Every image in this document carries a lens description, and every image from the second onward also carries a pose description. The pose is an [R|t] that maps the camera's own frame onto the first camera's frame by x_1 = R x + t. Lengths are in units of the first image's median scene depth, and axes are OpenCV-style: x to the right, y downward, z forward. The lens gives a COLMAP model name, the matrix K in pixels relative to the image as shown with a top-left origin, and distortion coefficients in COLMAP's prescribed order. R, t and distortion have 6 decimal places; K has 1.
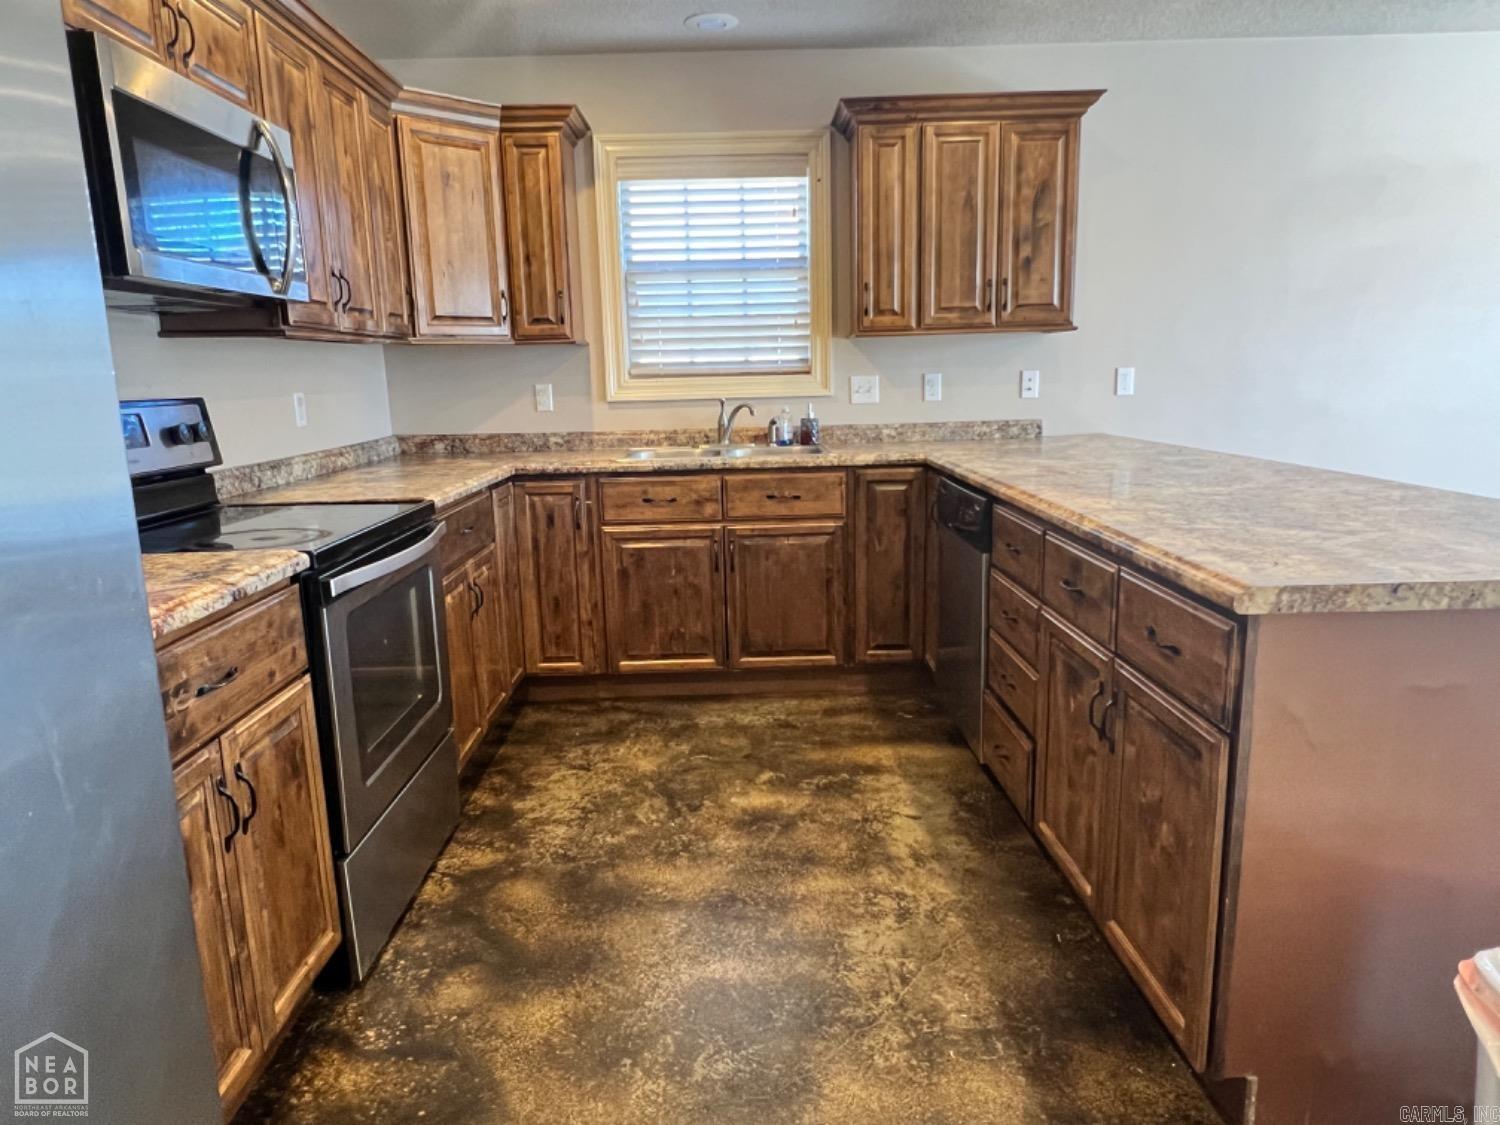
lens RADIAL K [[976.0, 0, 750.0], [0, 976.0, 562.5], [0, 0, 1]] dist [0.007535, 0.001323]
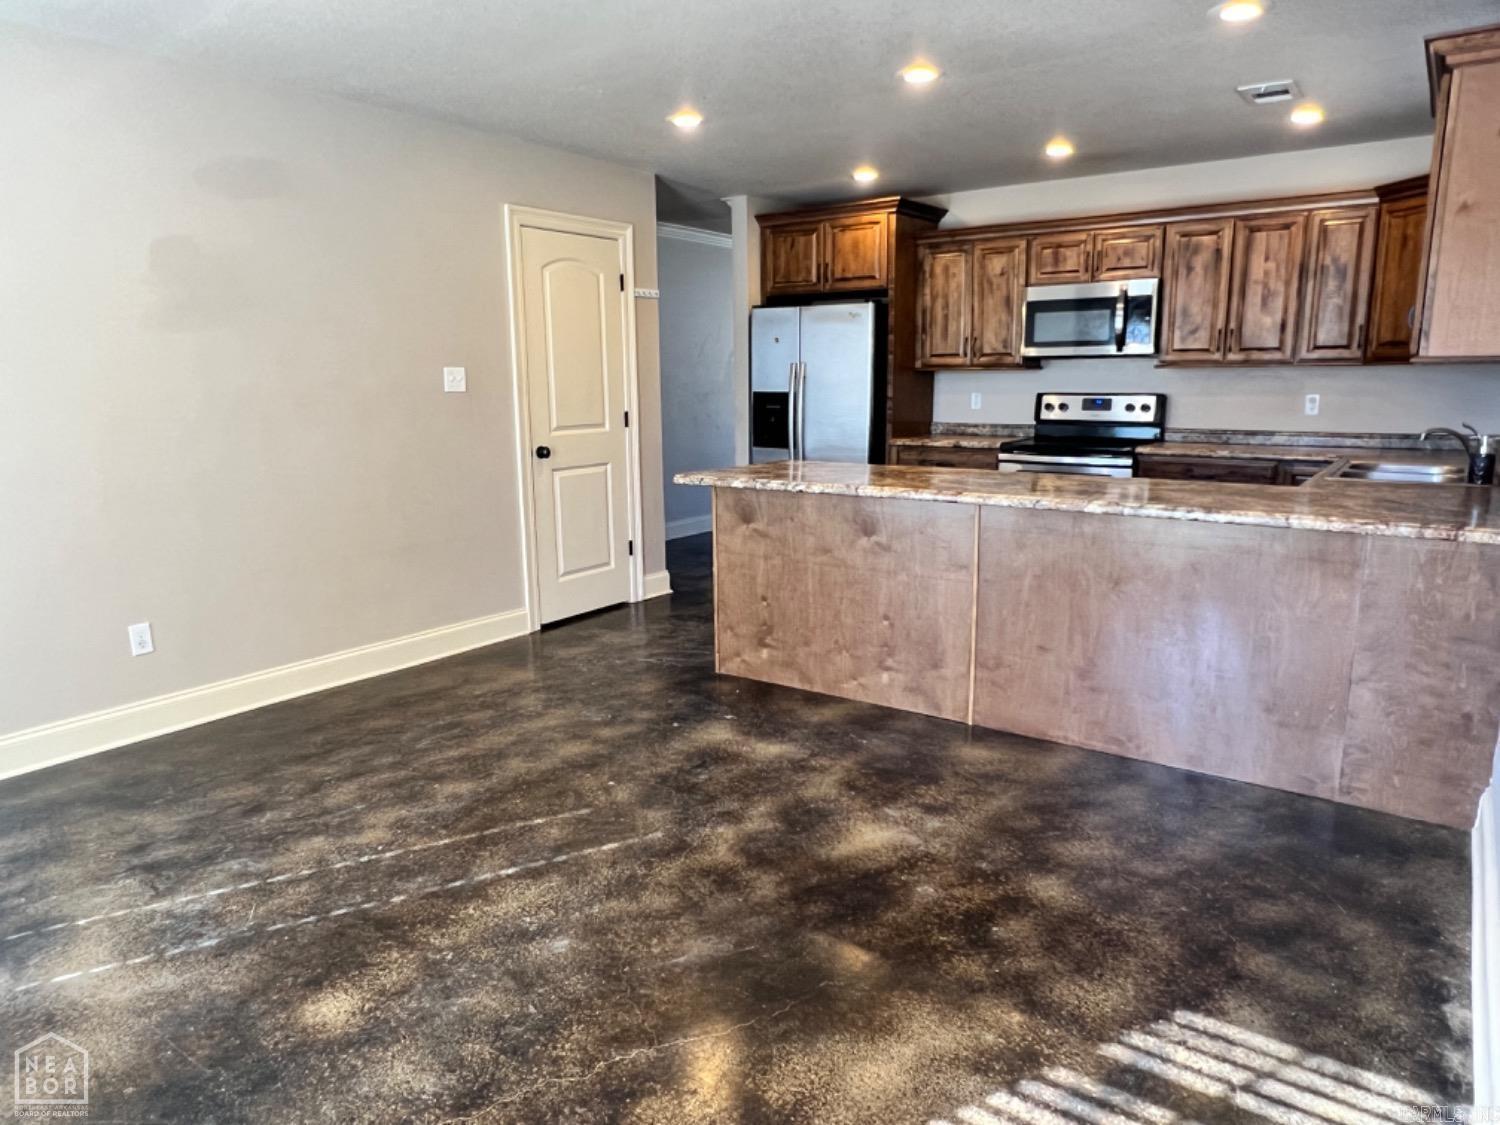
lens RADIAL K [[975.8, 0, 750.0], [0, 975.8, 562.5], [0, 0, 1]] dist [-0.004282, 0.001209]
pose [[-0.598279, 0.183659, -0.779956, 1.298952], [-0.130464, 0.938063, 0.320963, -0.283102], [0.790595, 0.293782, -0.537263, 1.107610]]
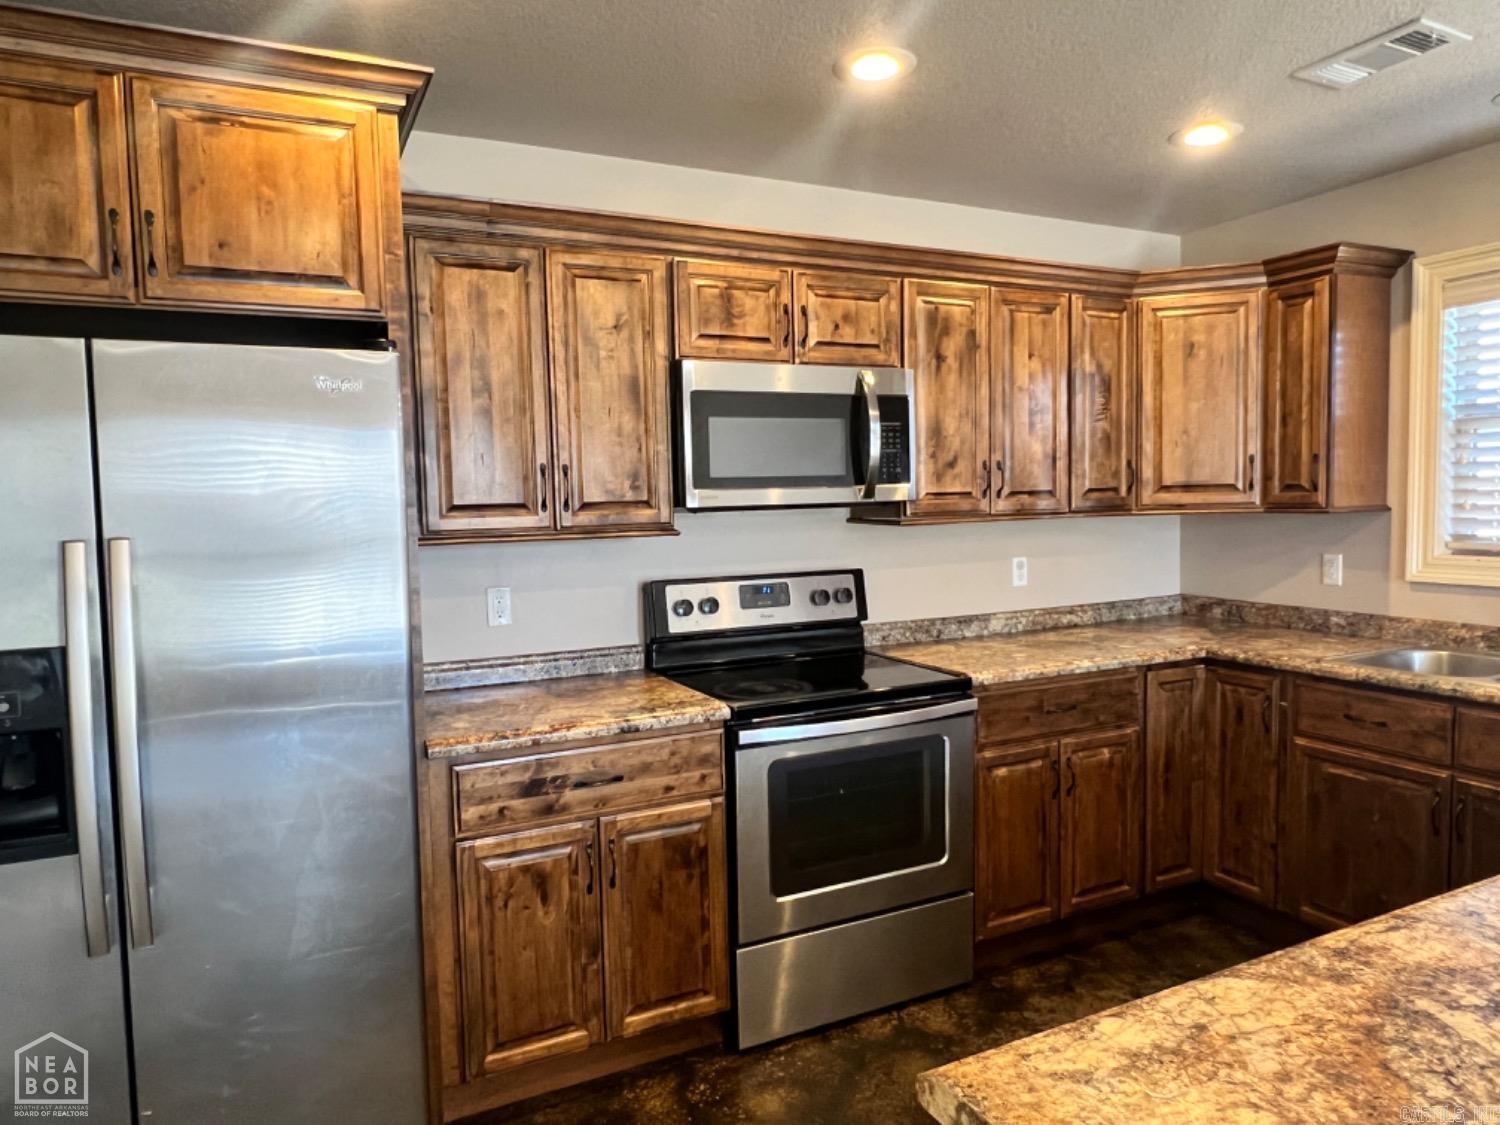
lens RADIAL K [[975.8, 0, 750.0], [0, 975.8, 562.5], [0, 0, 1]] dist [-0.004282, 0.001209]
pose [[0.430937, 0.077468, -0.899051, 0.384774], [-0.163517, 0.986518, 0.006627, -0.113045], [0.887443, 0.144155, 0.437794, 0.207851]]
